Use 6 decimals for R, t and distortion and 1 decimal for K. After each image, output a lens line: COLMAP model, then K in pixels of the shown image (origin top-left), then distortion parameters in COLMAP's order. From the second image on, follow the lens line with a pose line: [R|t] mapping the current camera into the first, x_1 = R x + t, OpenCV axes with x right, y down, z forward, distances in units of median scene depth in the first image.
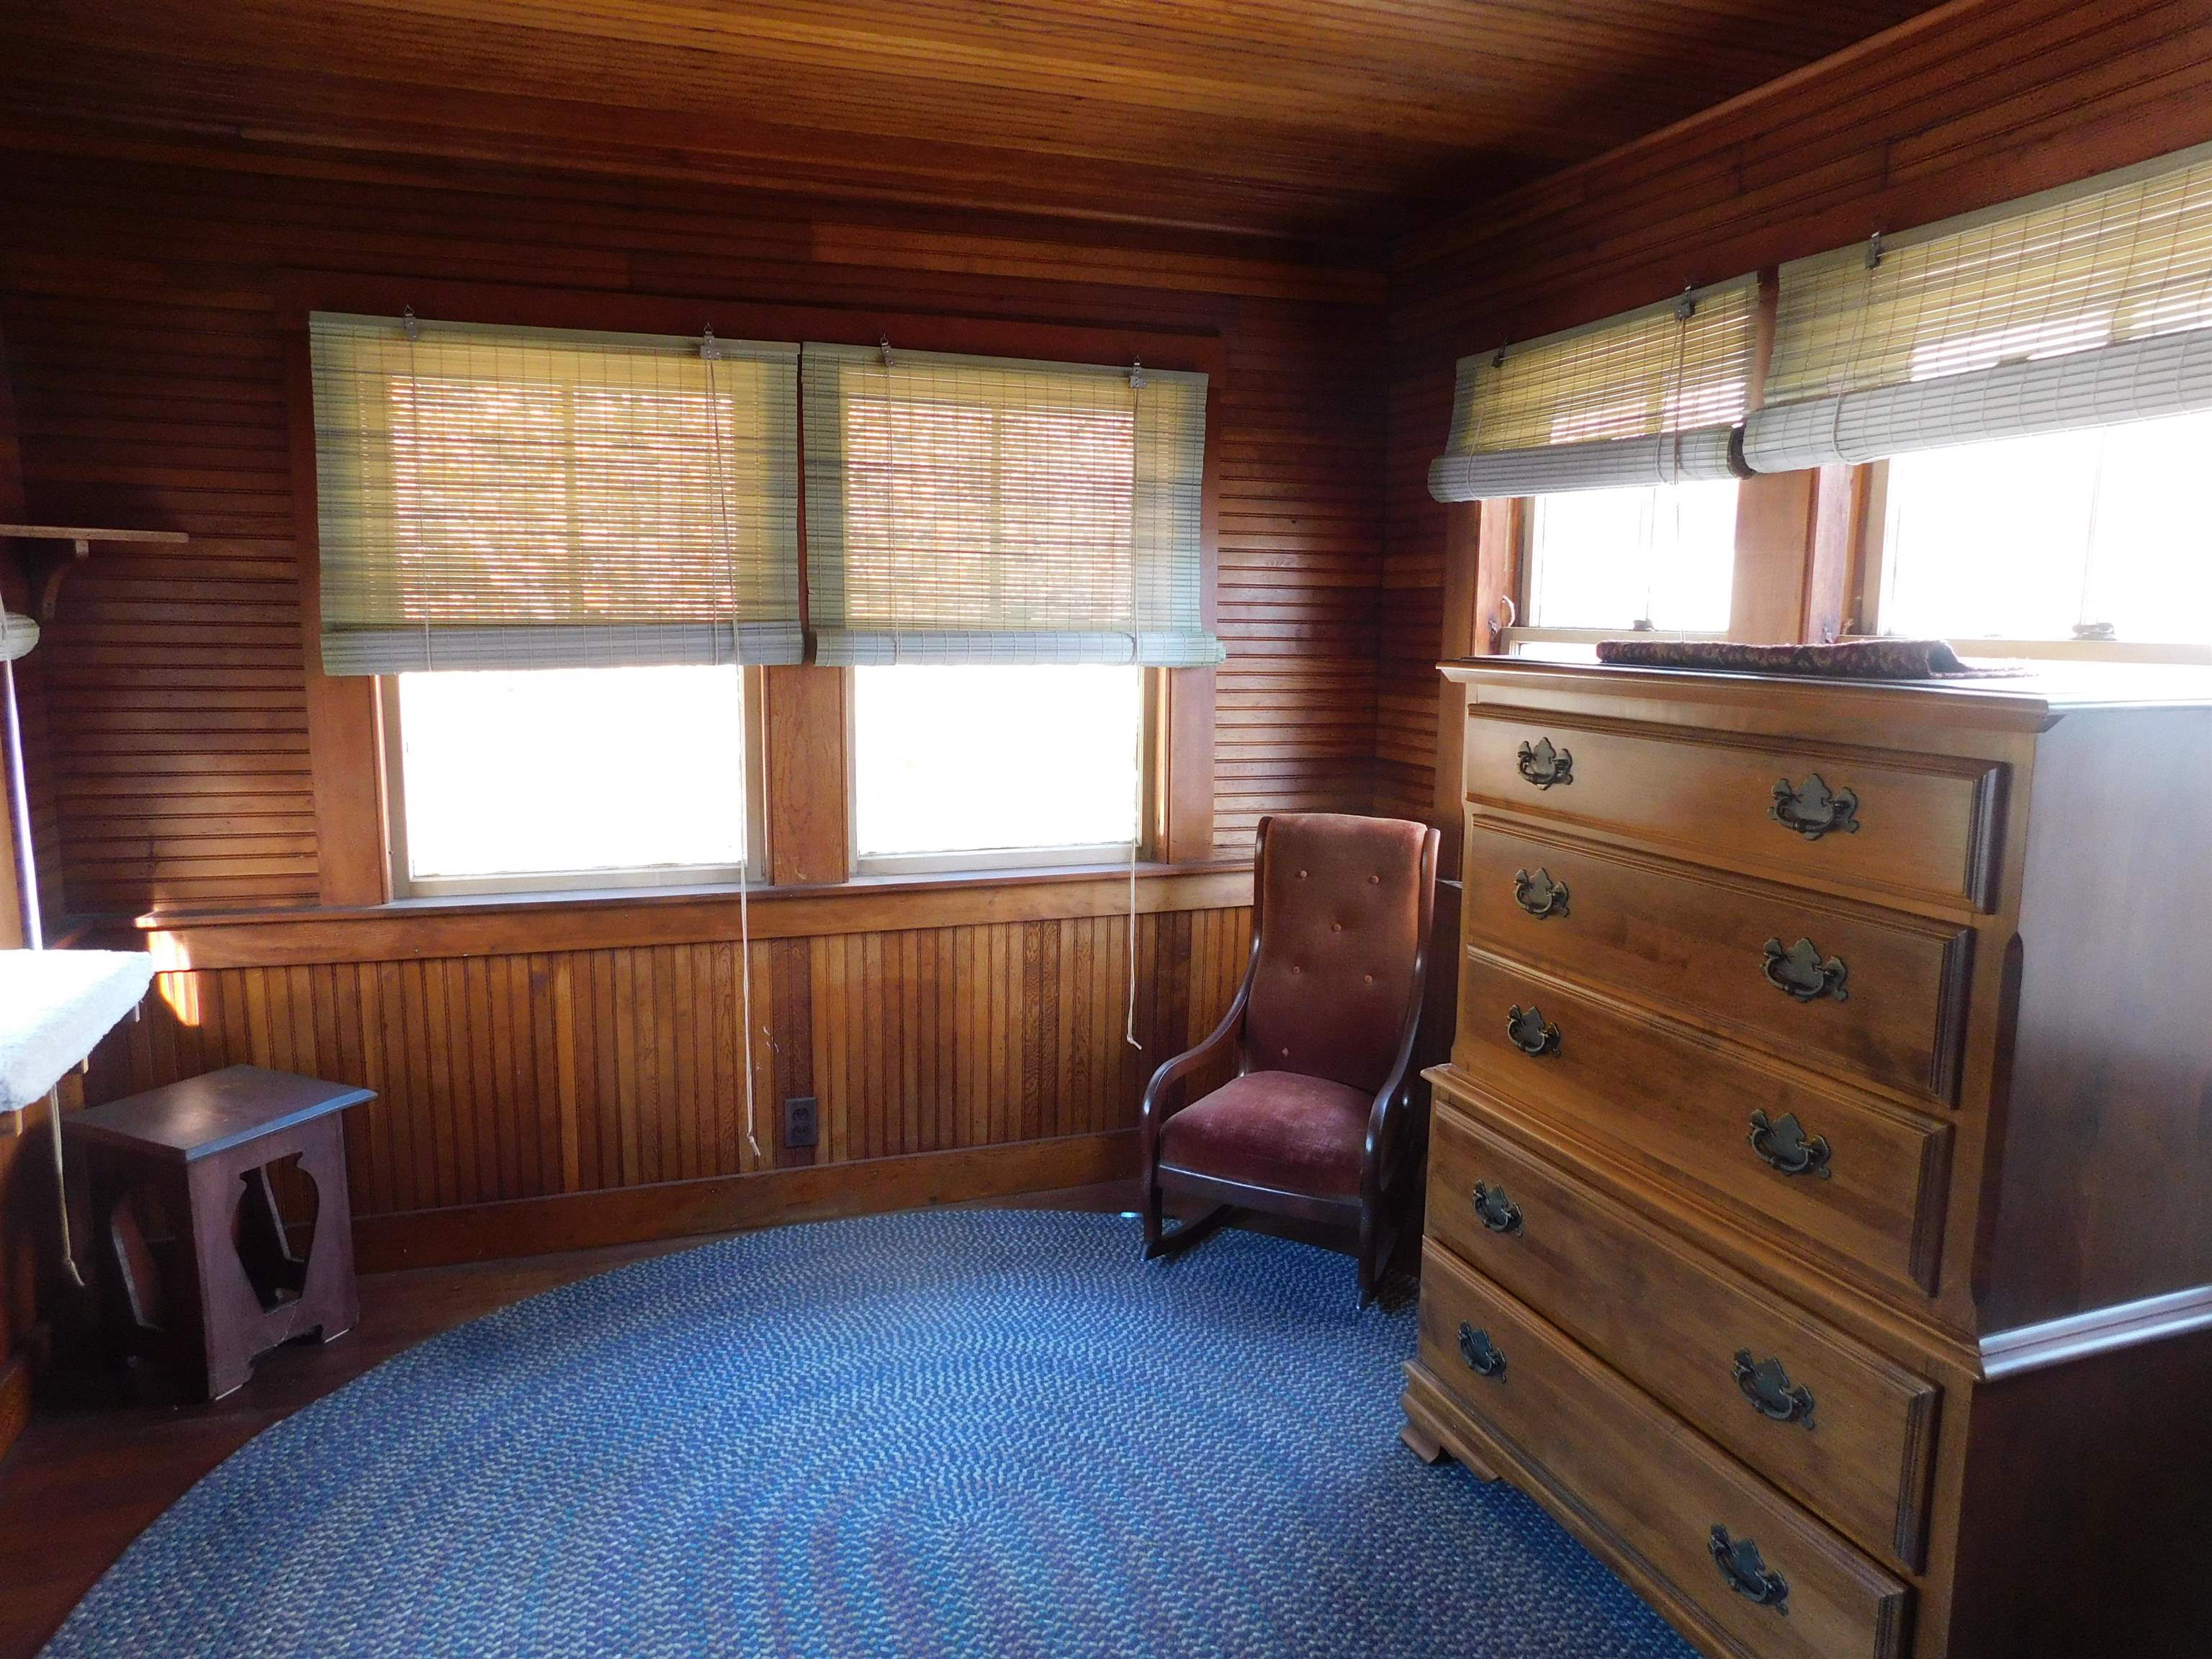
lens RADIAL K [[1474.3, 0, 1117.2], [0, 1474.3, 823.6], [0, 0, 1]] dist [-0.051721, 0.033012]
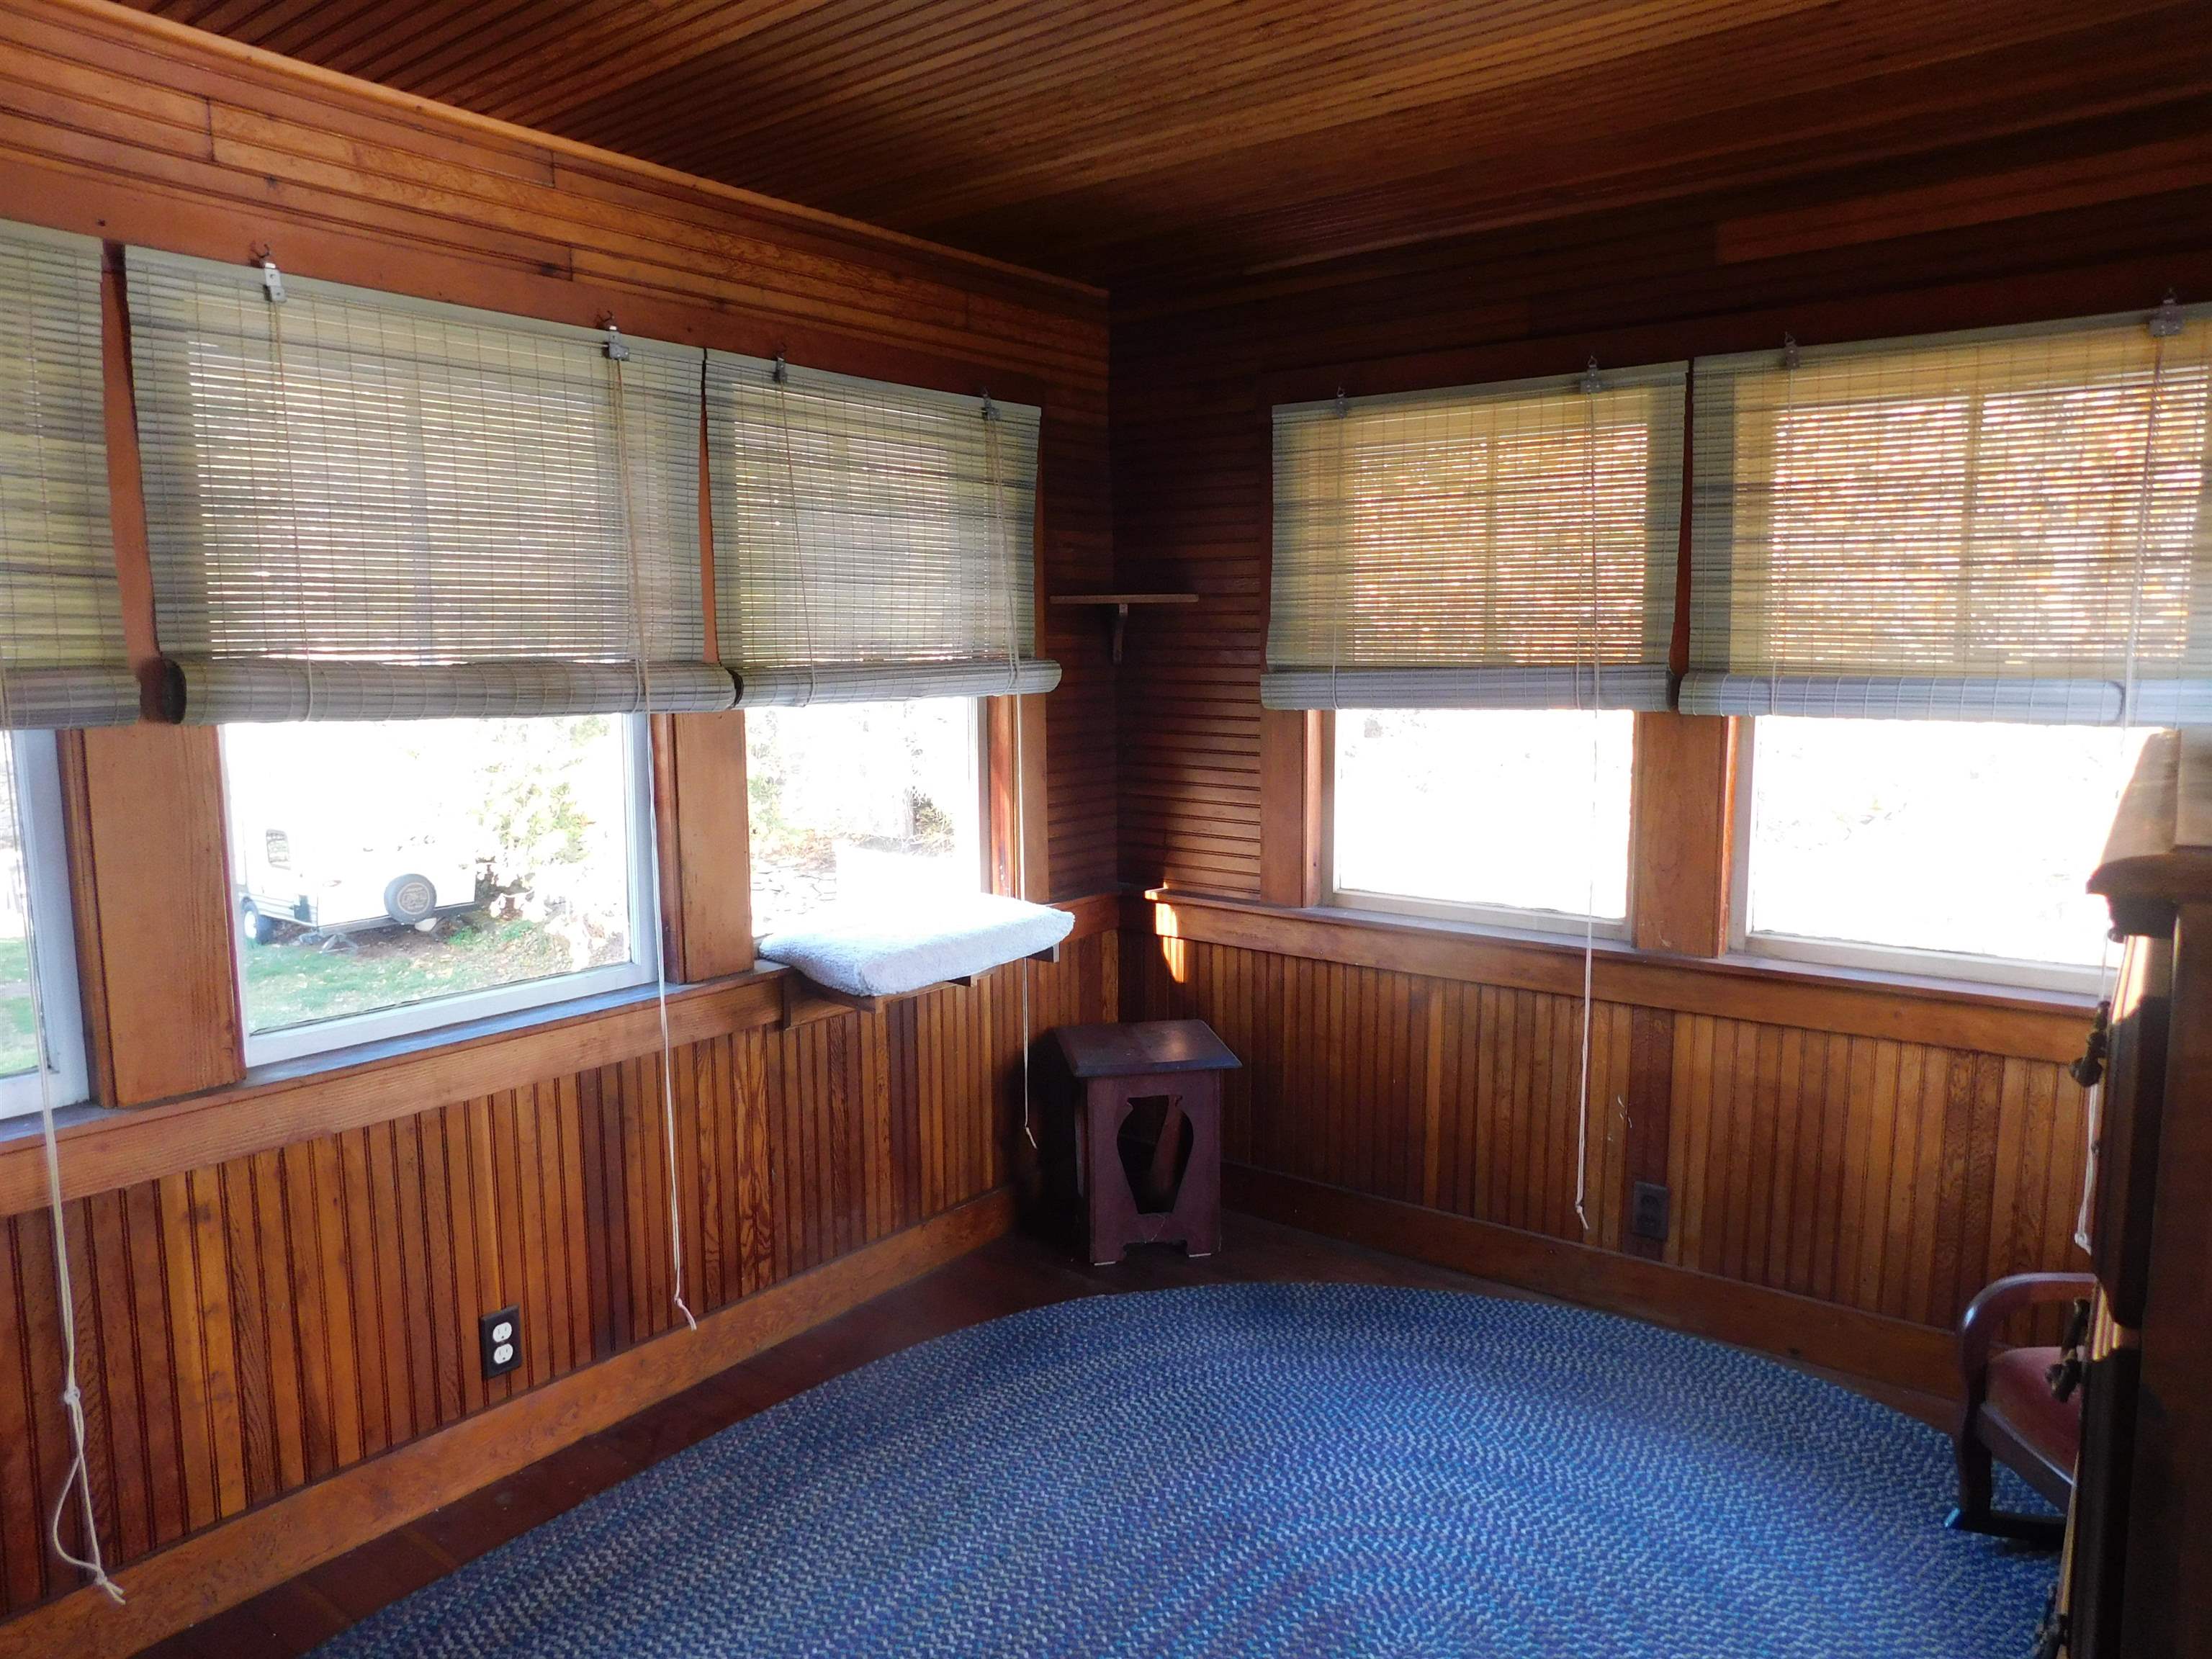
lens RADIAL K [[1474.3, 0, 1102.5], [0, 1474.3, 826.3], [0, 0, 1]] dist [-0.051721, 0.033012]
pose [[0.534688, 0.089962, -0.840247, 0.374595], [-0.107382, 0.993490, 0.038037, -0.035156], [0.838199, 0.069890, 0.540867, 0.223477]]
